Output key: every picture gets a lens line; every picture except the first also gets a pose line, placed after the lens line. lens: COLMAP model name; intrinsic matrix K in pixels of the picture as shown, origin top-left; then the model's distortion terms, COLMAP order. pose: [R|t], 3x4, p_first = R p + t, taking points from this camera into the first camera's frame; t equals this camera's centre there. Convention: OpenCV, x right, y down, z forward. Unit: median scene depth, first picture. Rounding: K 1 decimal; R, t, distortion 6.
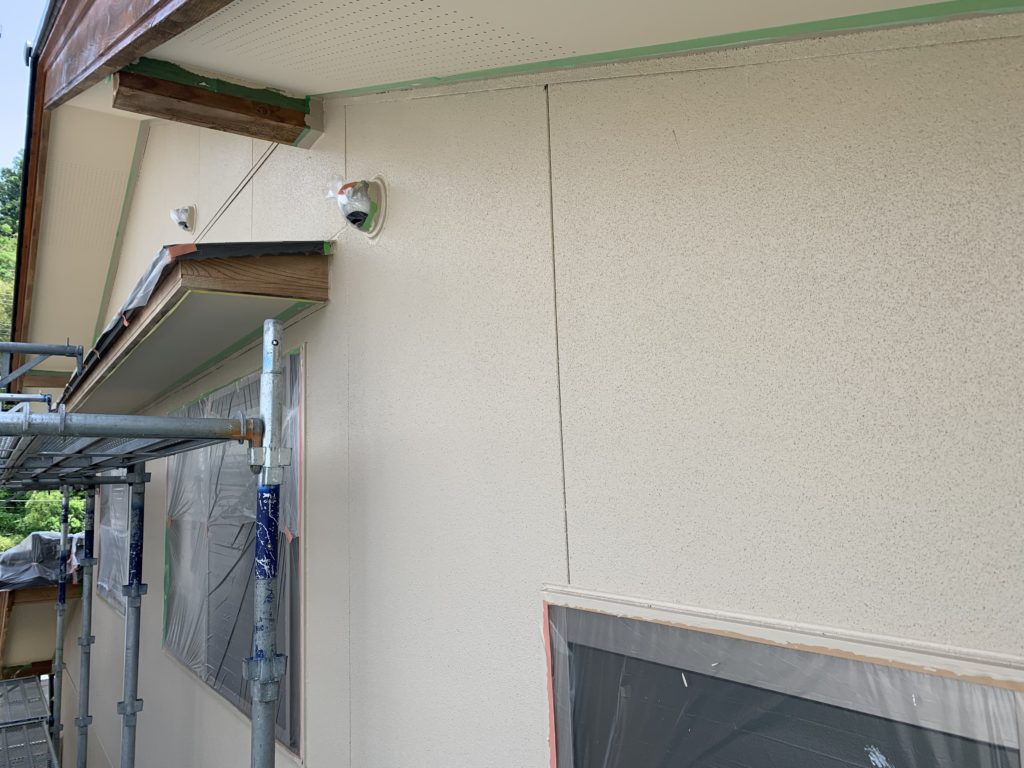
lens RADIAL K [[785.6, 0, 512.3], [0, 785.6, 376.1], [0, 0, 1]] dist [-0.003649, -0.003213]
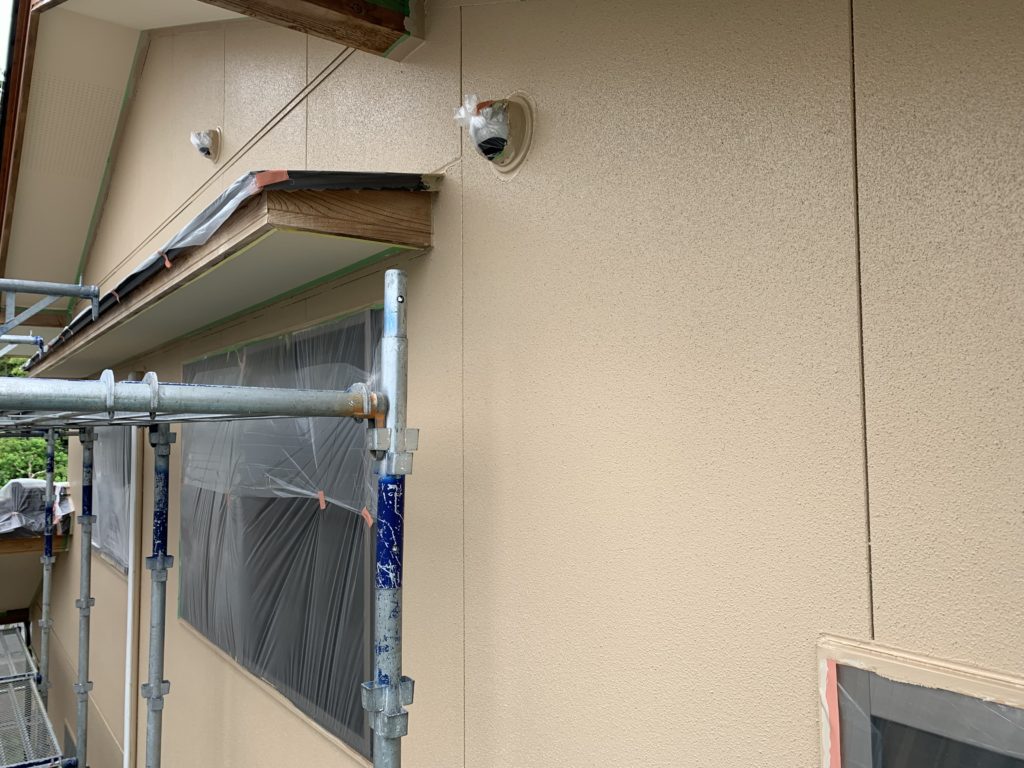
lens RADIAL K [[787.7, 0, 498.4], [0, 787.7, 384.8], [0, 0, 1]] dist [0.025692, -0.034245]
pose [[0.999178, 0.031514, 0.025484, -0.187983], [-0.033327, 0.996690, 0.074149, -0.015627], [-0.023063, -0.074937, 0.996922, 0.156755]]
